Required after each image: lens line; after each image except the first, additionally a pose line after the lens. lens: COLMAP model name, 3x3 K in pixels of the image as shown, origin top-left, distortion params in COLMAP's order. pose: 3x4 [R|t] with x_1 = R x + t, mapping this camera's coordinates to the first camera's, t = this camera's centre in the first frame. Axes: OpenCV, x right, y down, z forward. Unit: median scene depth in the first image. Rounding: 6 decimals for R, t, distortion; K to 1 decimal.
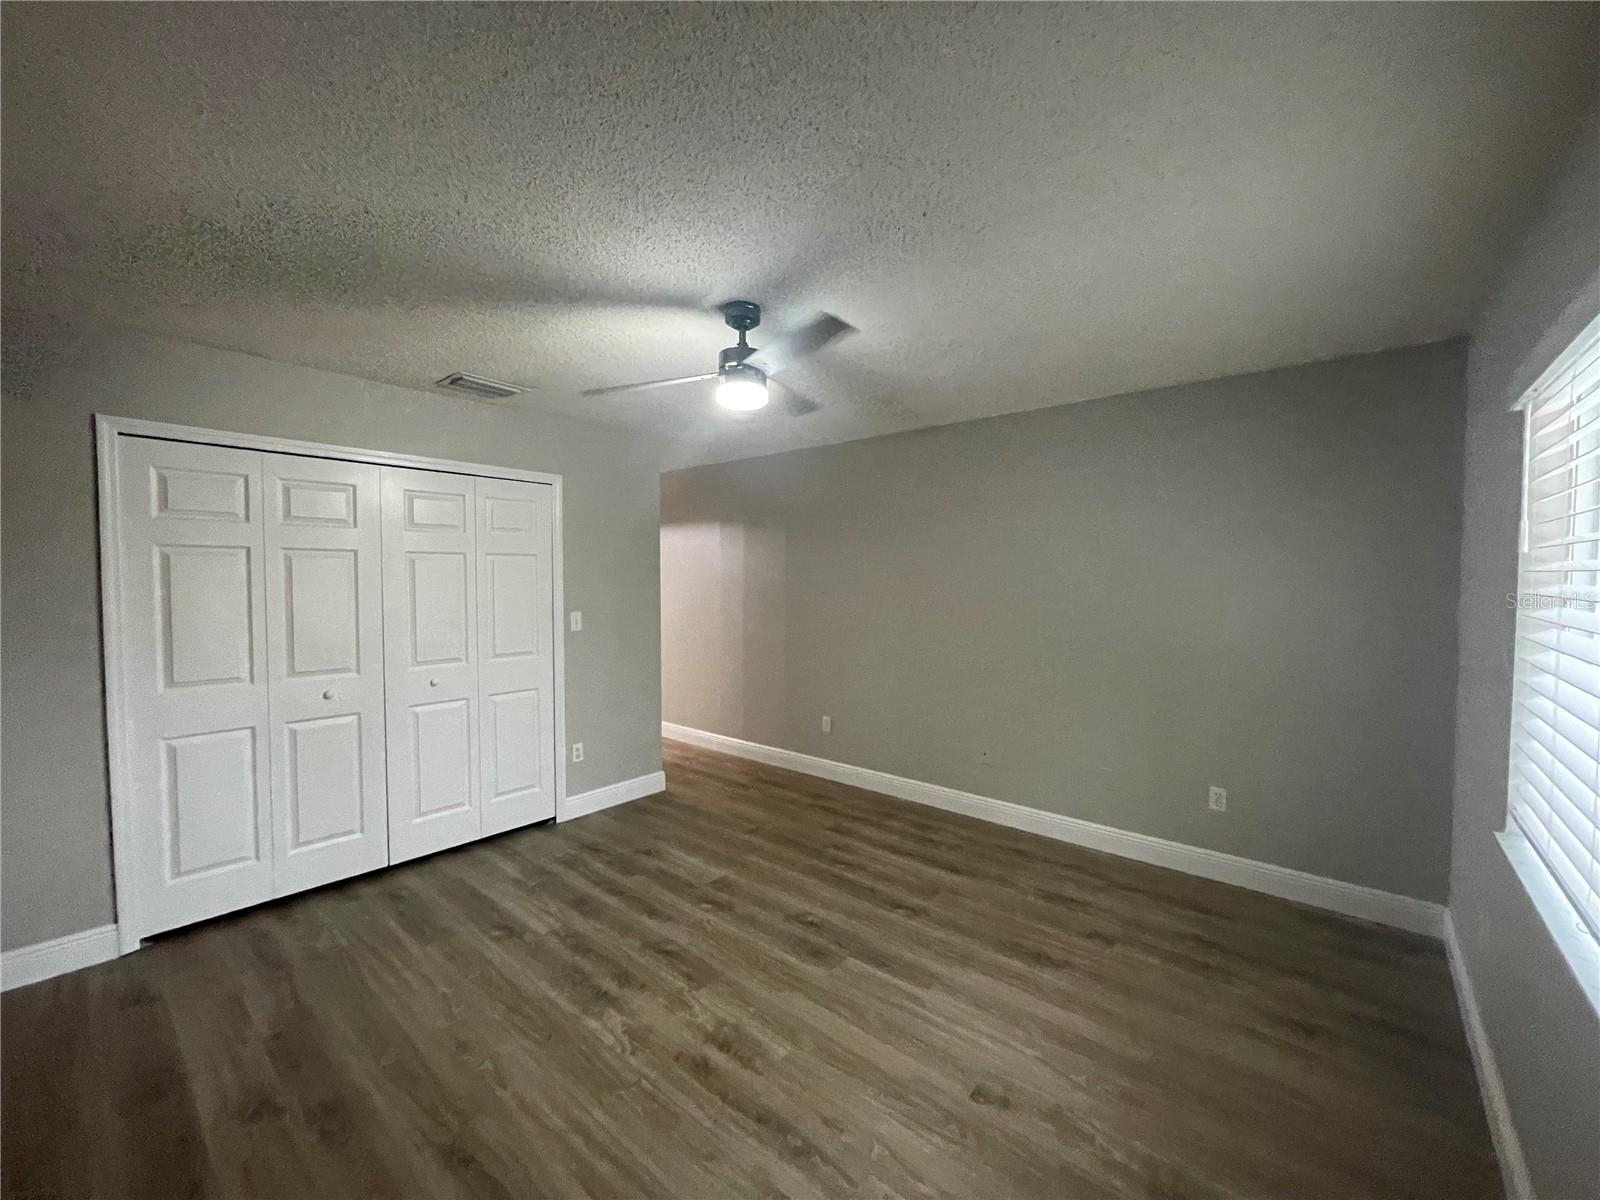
lens RADIAL K [[643.7, 0, 800.0], [0, 643.7, 600.0], [0, 0, 1]] dist [-0.001678, 0.000033]
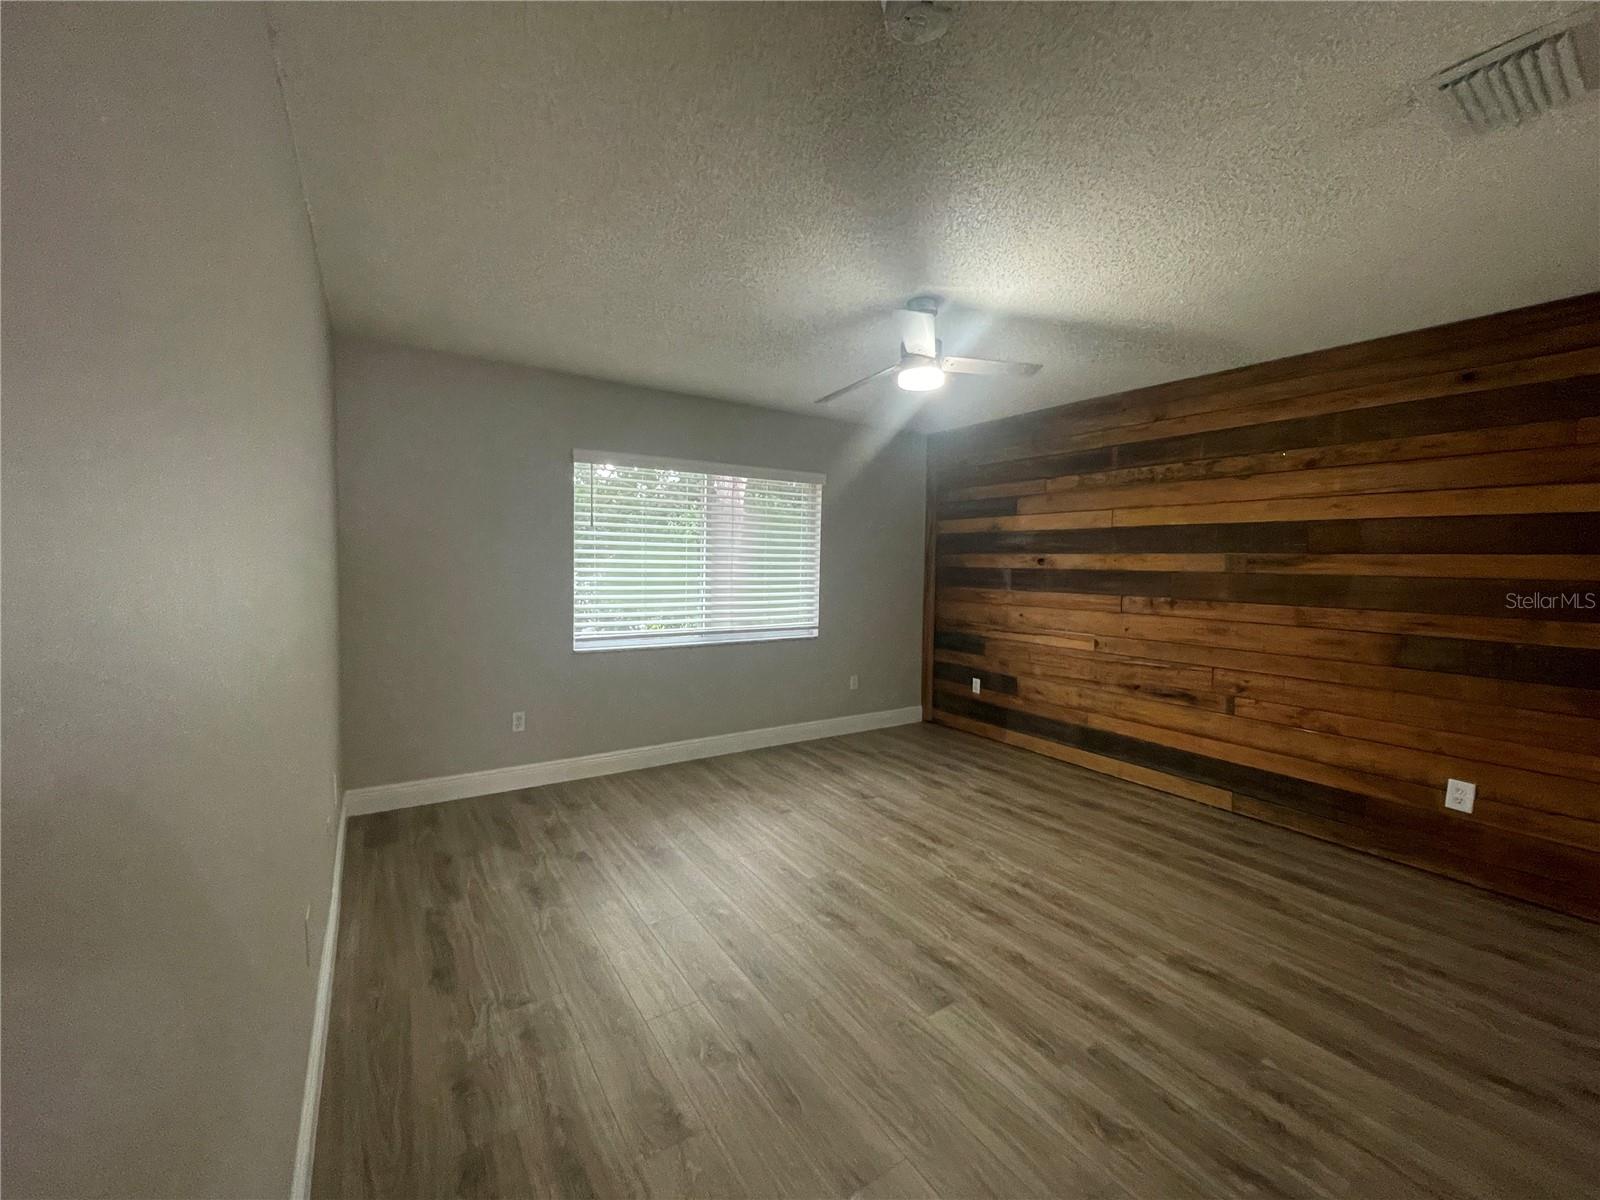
lens RADIAL K [[643.7, 0, 800.0], [0, 643.7, 600.0], [0, 0, 1]] dist [-0.001678, 0.000033]
pose [[-0.960941, -0.035205, 0.274504, -0.194548], [-0.007600, 0.994859, 0.100984, -0.032178], [-0.276647, 0.094954, -0.956269, 2.030501]]
